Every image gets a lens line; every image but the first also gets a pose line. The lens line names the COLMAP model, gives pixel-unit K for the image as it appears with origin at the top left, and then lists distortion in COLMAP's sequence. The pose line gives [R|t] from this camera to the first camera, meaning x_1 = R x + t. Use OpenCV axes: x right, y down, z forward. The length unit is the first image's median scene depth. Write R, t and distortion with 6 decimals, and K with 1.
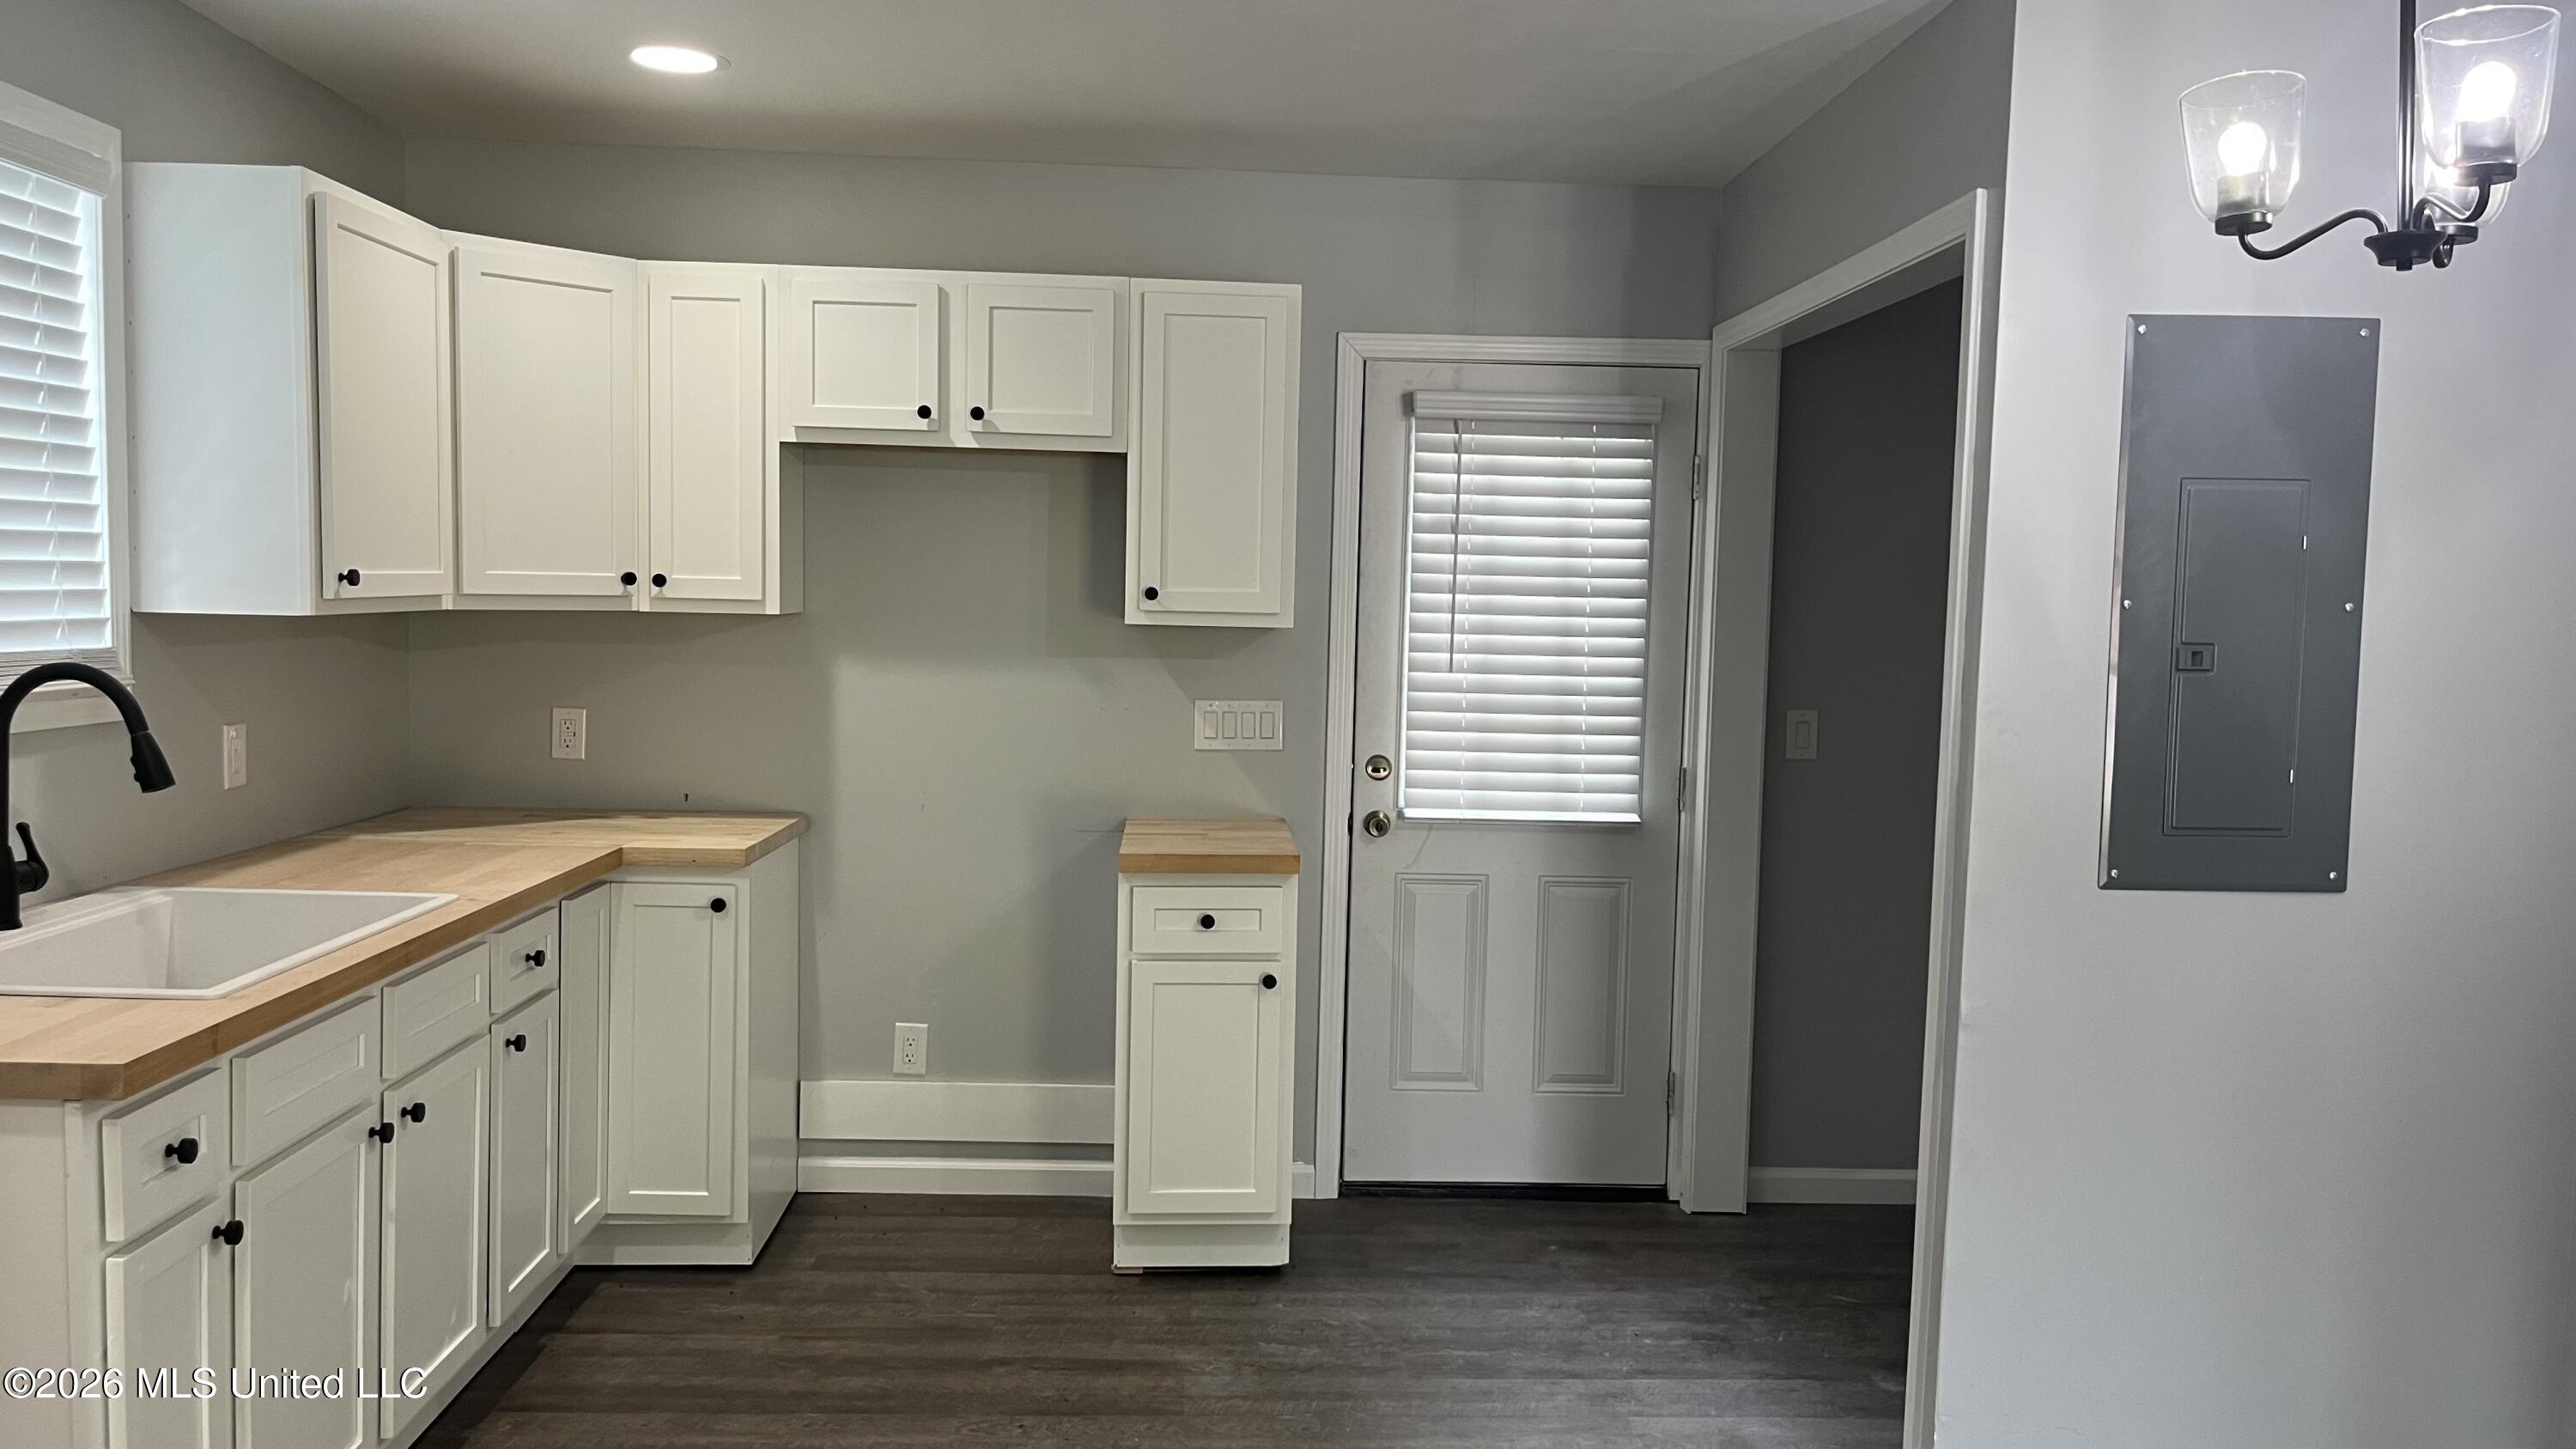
lens RADIAL K [[1984.5, 0, 1285.4], [0, 1984.5, 715.0], [0, 0, 1]] dist [0.083973, -0.095946]
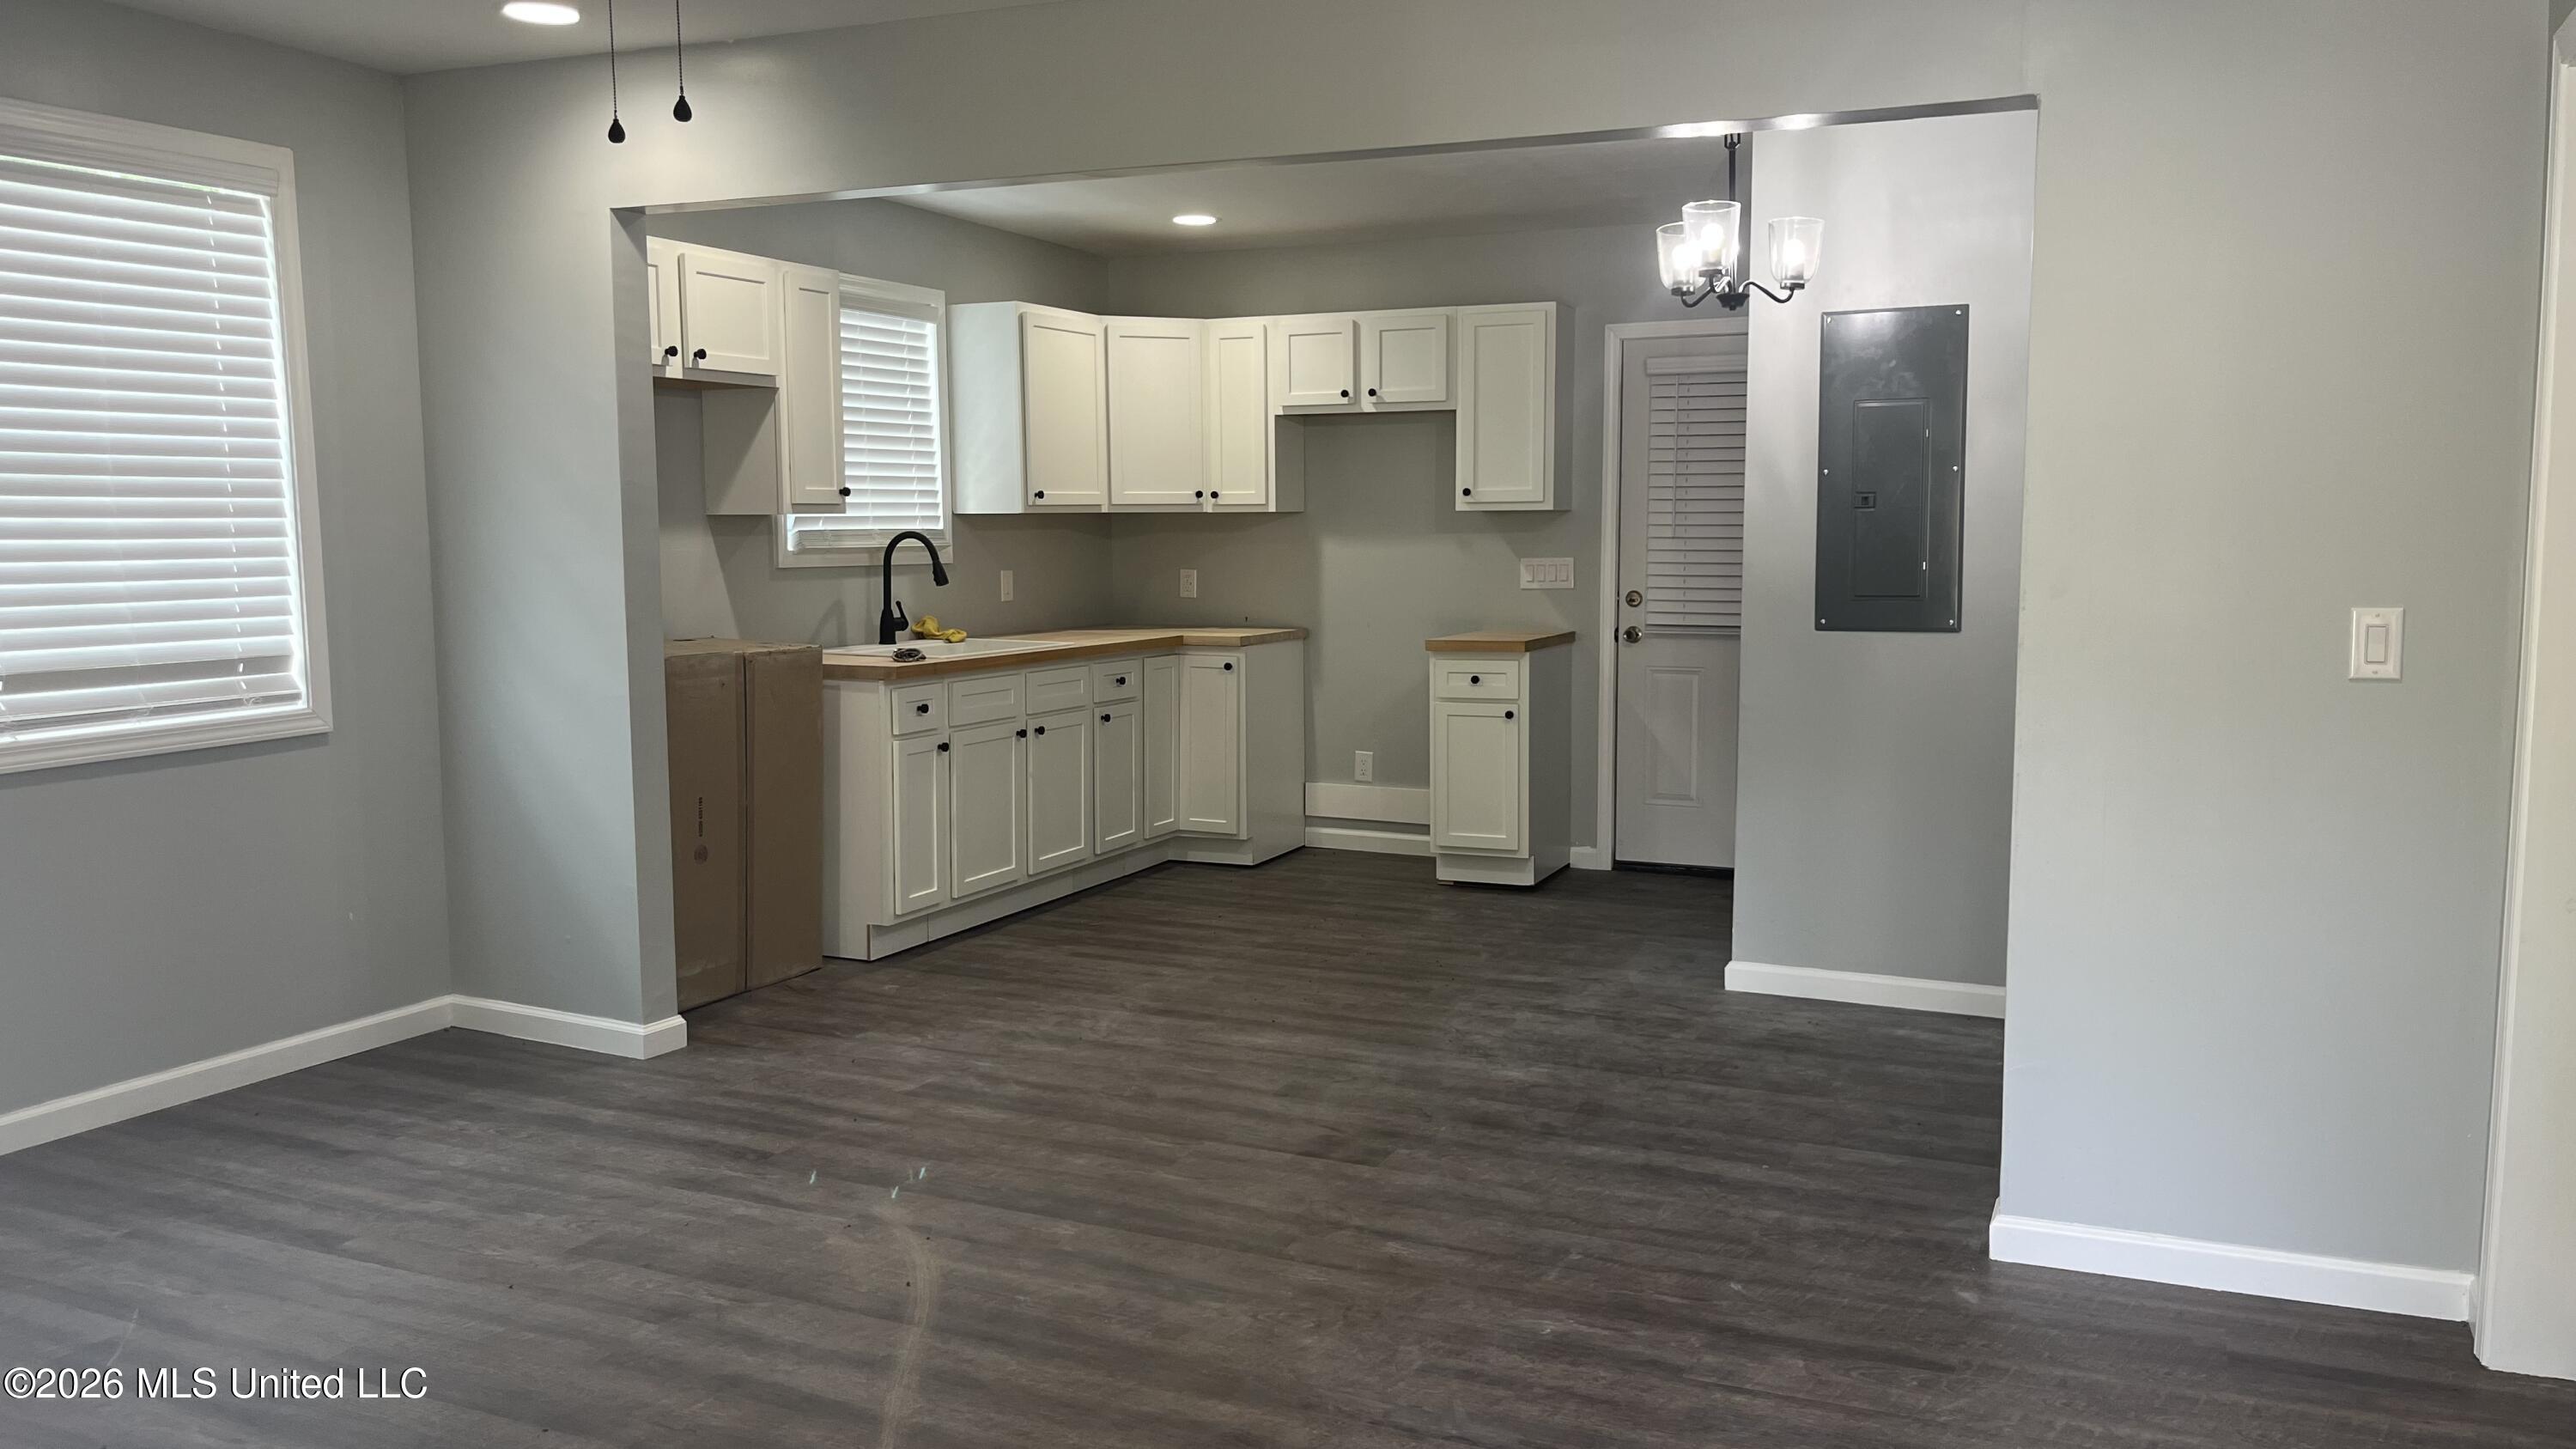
lens RADIAL K [[1984.5, 0, 1285.4], [0, 1984.5, 715.0], [0, 0, 1]] dist [0.083973, -0.095946]
pose [[0.891050, 0.016740, -0.453596, 0.593695], [-0.003548, 0.999546, 0.029918, 0.082529], [0.453891, -0.025049, 0.890705, -0.616828]]
